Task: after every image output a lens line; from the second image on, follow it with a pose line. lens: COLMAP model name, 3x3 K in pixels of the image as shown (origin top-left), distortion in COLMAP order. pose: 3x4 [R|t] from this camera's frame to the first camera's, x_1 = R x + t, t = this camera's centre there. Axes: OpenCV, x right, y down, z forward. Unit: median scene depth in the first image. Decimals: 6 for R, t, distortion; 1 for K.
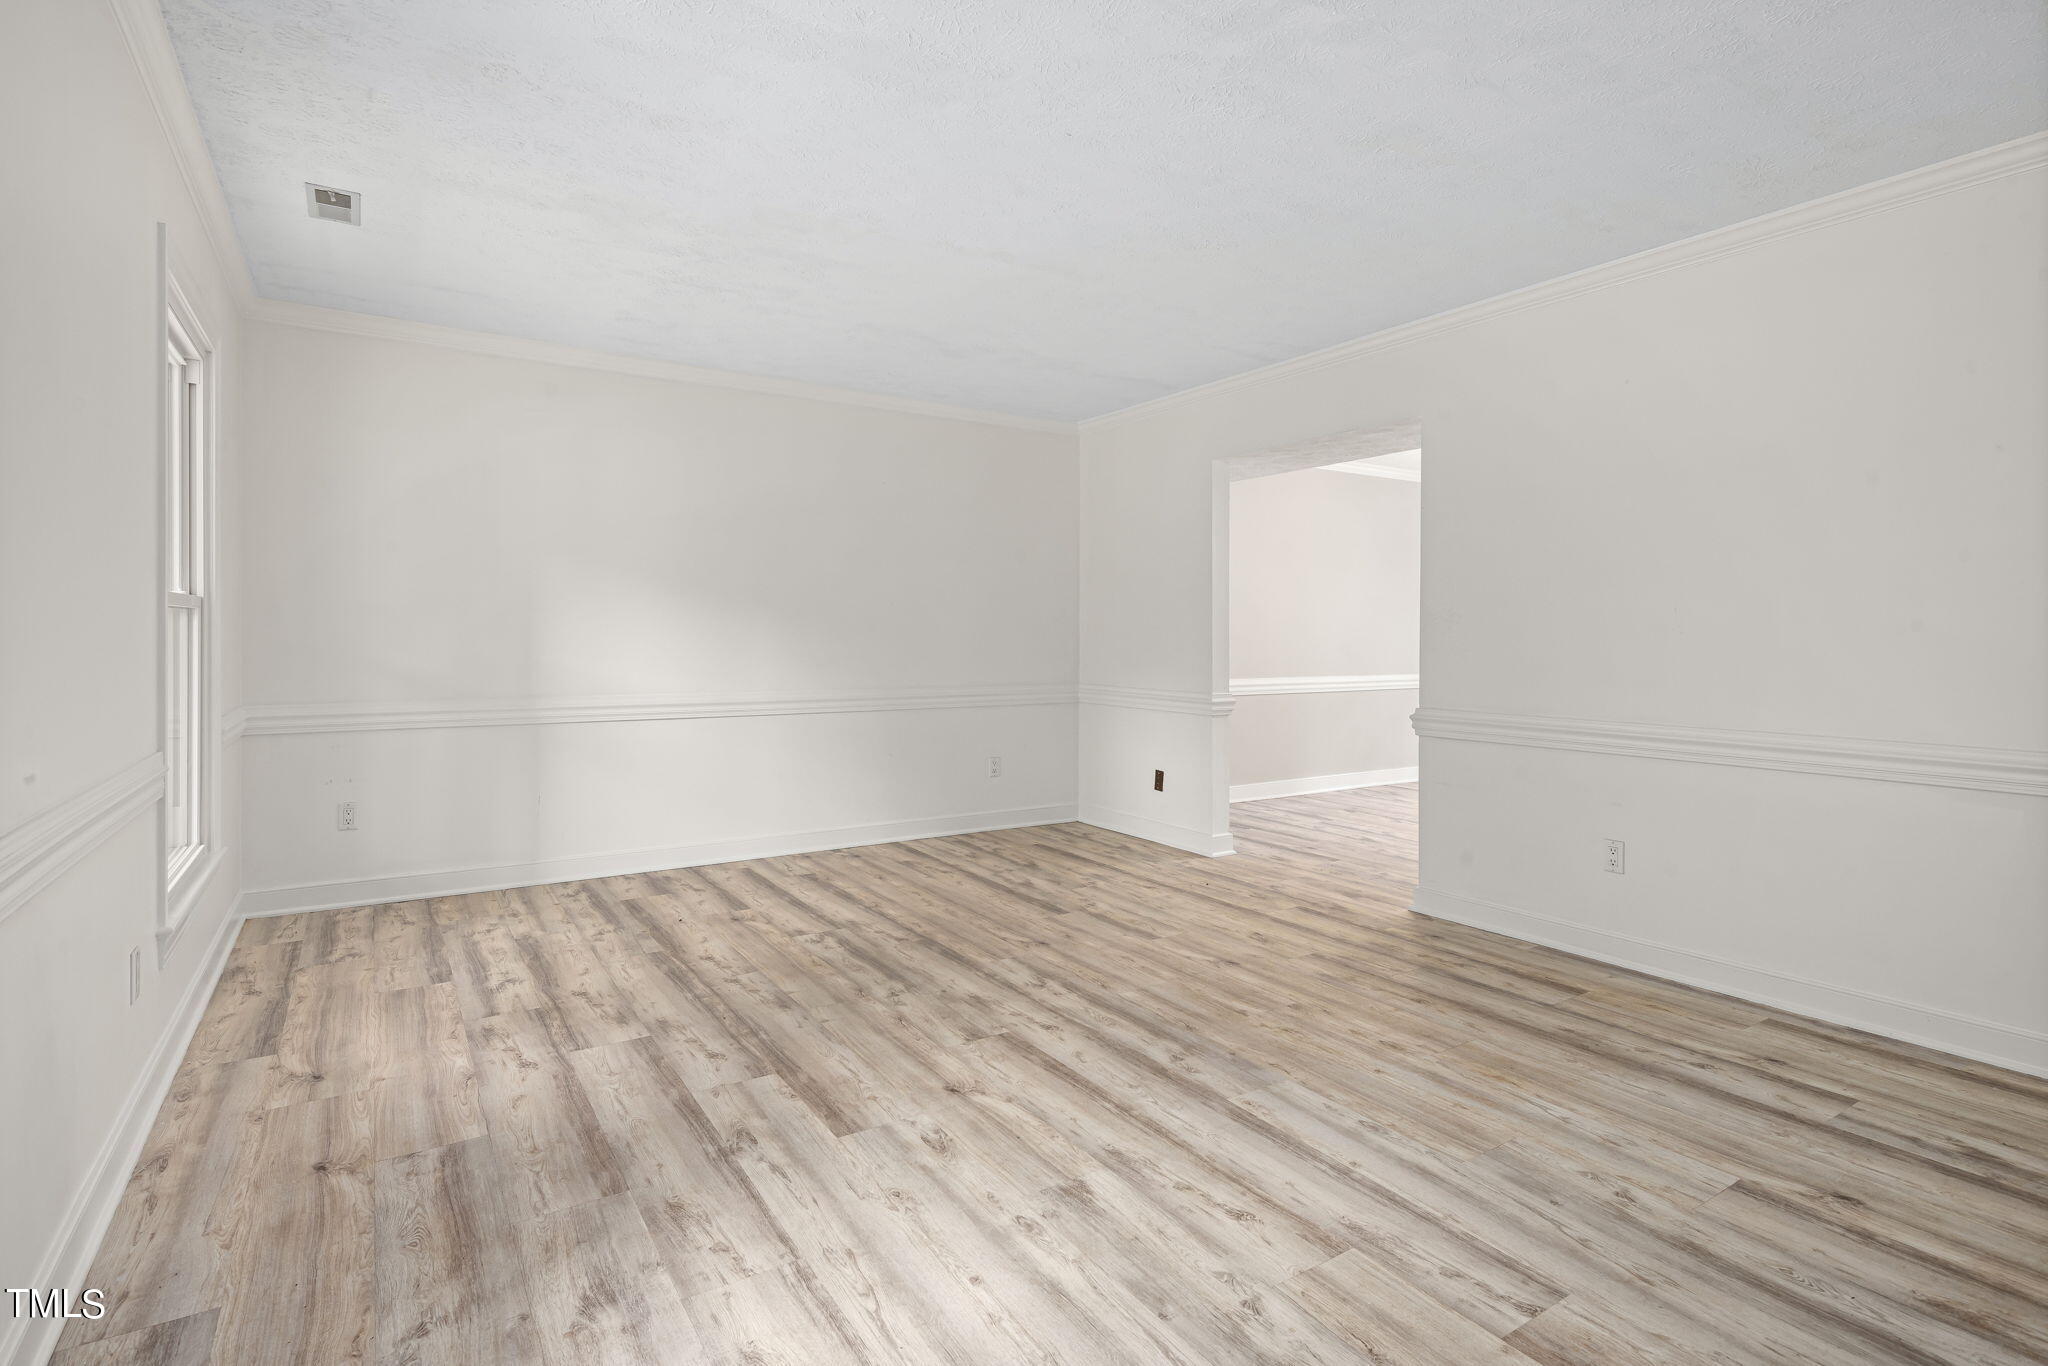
lens RADIAL K [[1007.7, 0, 1050.9], [0, 1007.7, 638.4], [0, 0, 1]] dist [0.001146, -0.001137]
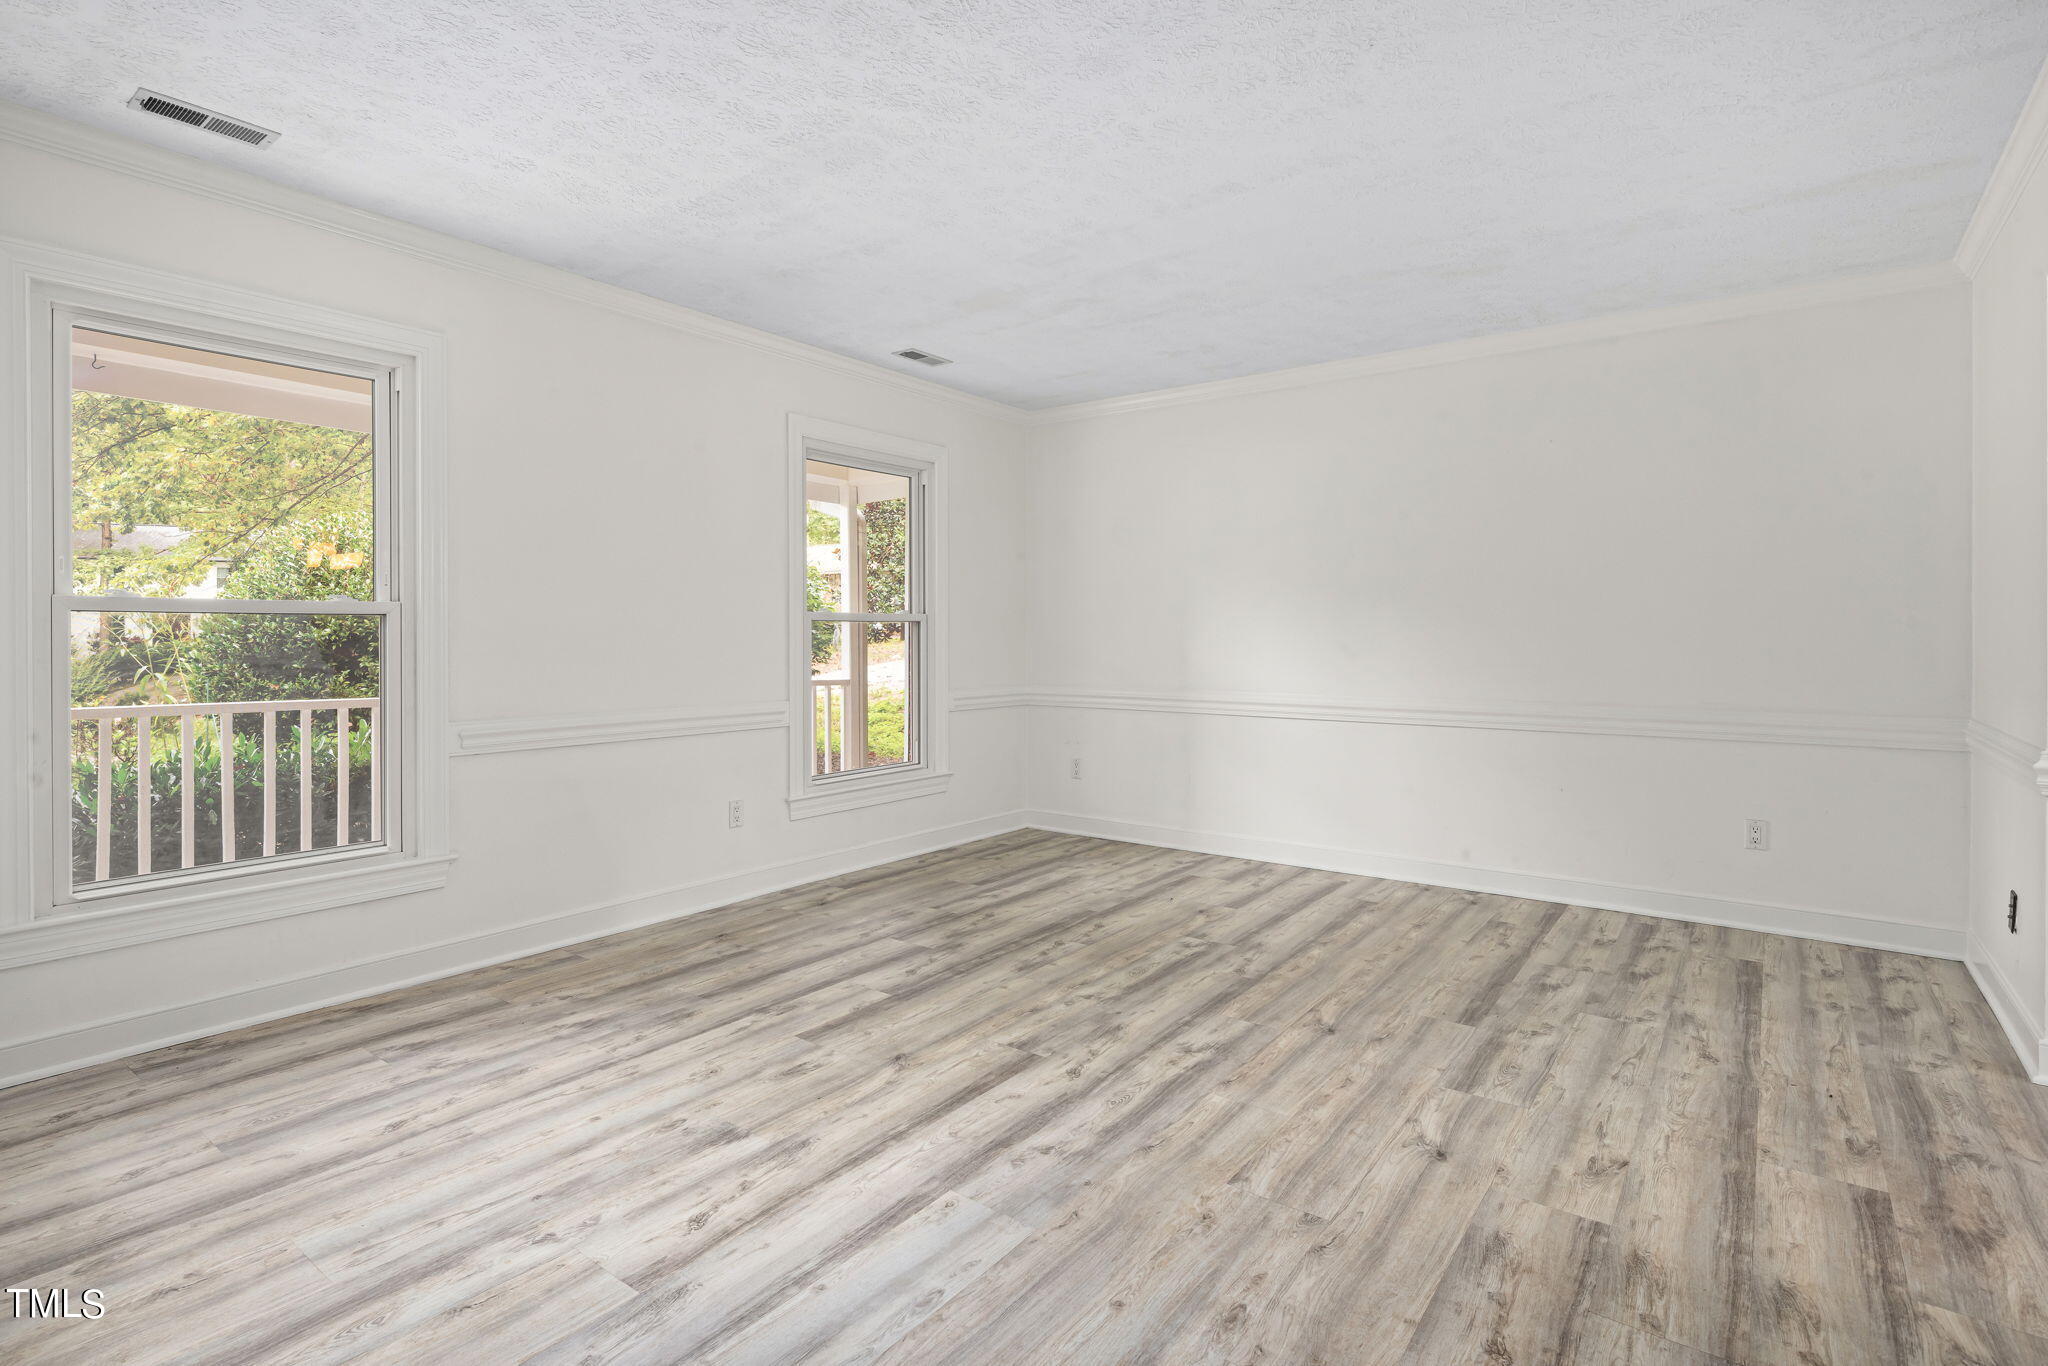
lens RADIAL K [[1007.7, 0, 1021.4], [0, 1007.7, 668.6], [0, 0, 1]] dist [0.001146, -0.001137]
pose [[0.331360, 0.025436, -0.943162, 0.859846], [0.001072, 0.999626, 0.027335, -0.000952], [0.943504, -0.010069, 0.331209, 0.688290]]
